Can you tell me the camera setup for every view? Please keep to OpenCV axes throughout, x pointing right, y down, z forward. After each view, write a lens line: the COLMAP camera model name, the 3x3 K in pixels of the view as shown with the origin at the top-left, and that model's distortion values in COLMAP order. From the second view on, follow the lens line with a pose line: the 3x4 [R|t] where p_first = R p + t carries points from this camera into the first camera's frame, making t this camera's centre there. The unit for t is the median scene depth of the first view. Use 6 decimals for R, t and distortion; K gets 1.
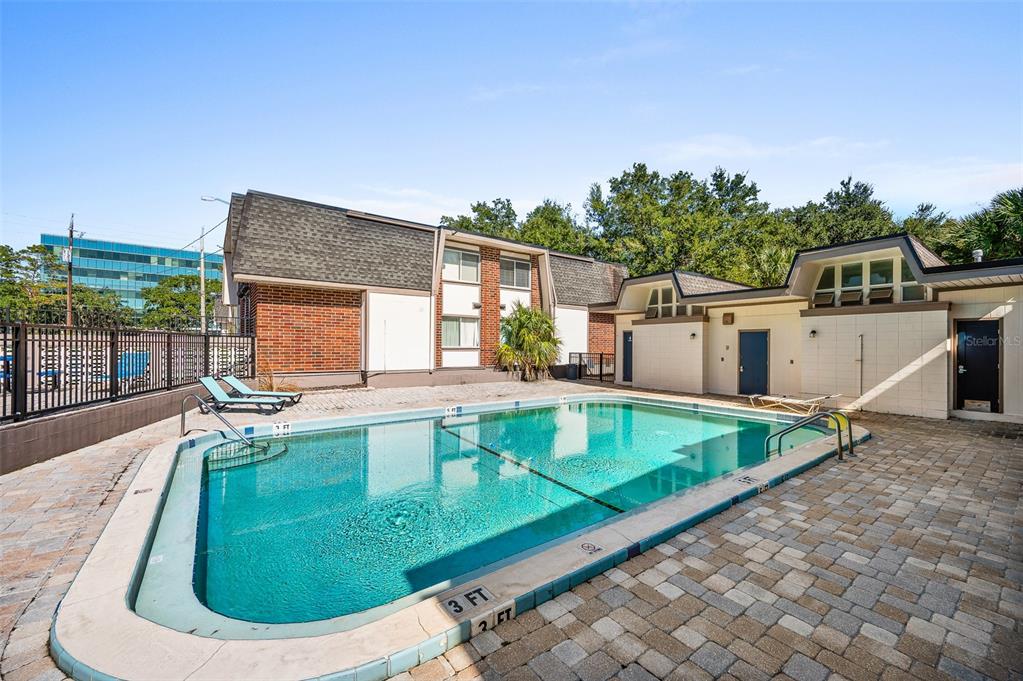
lens RADIAL K [[411.7, 0, 511.5], [0, 411.7, 340.5], [0, 0, 1]] dist [-0.001210, -0.000608]
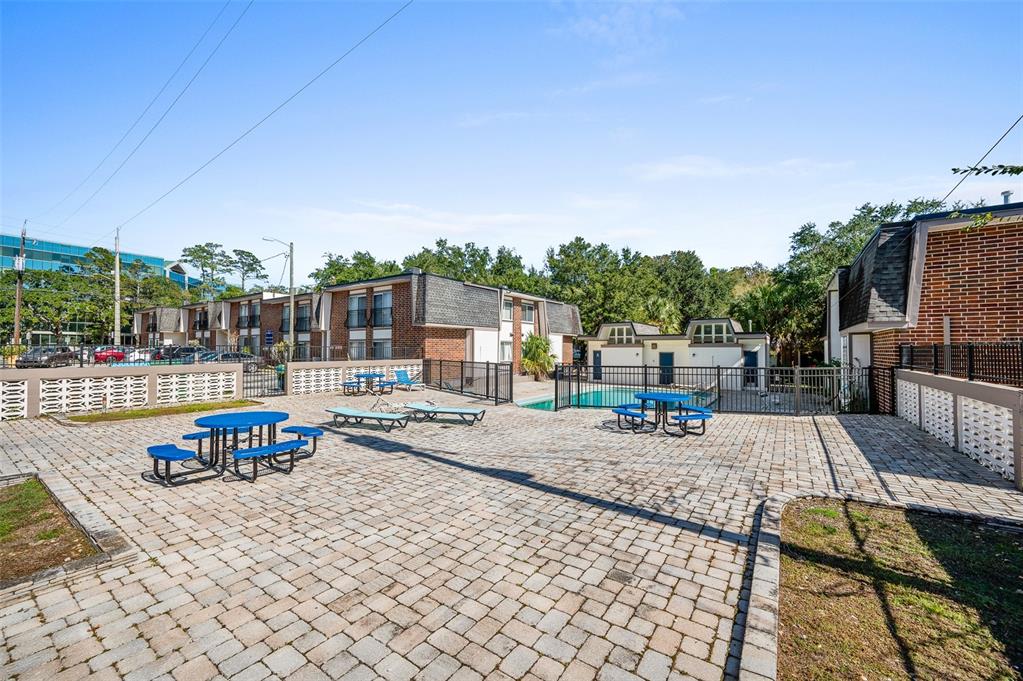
lens RADIAL K [[411.7, 0, 511.5], [0, 411.7, 340.5], [0, 0, 1]] dist [-0.001210, -0.000608]
pose [[0.945300, 0.003890, 0.326179, -0.634051], [-0.002840, 0.999989, -0.003696, -0.058185], [-0.326190, 0.002567, 0.945301, -0.537367]]
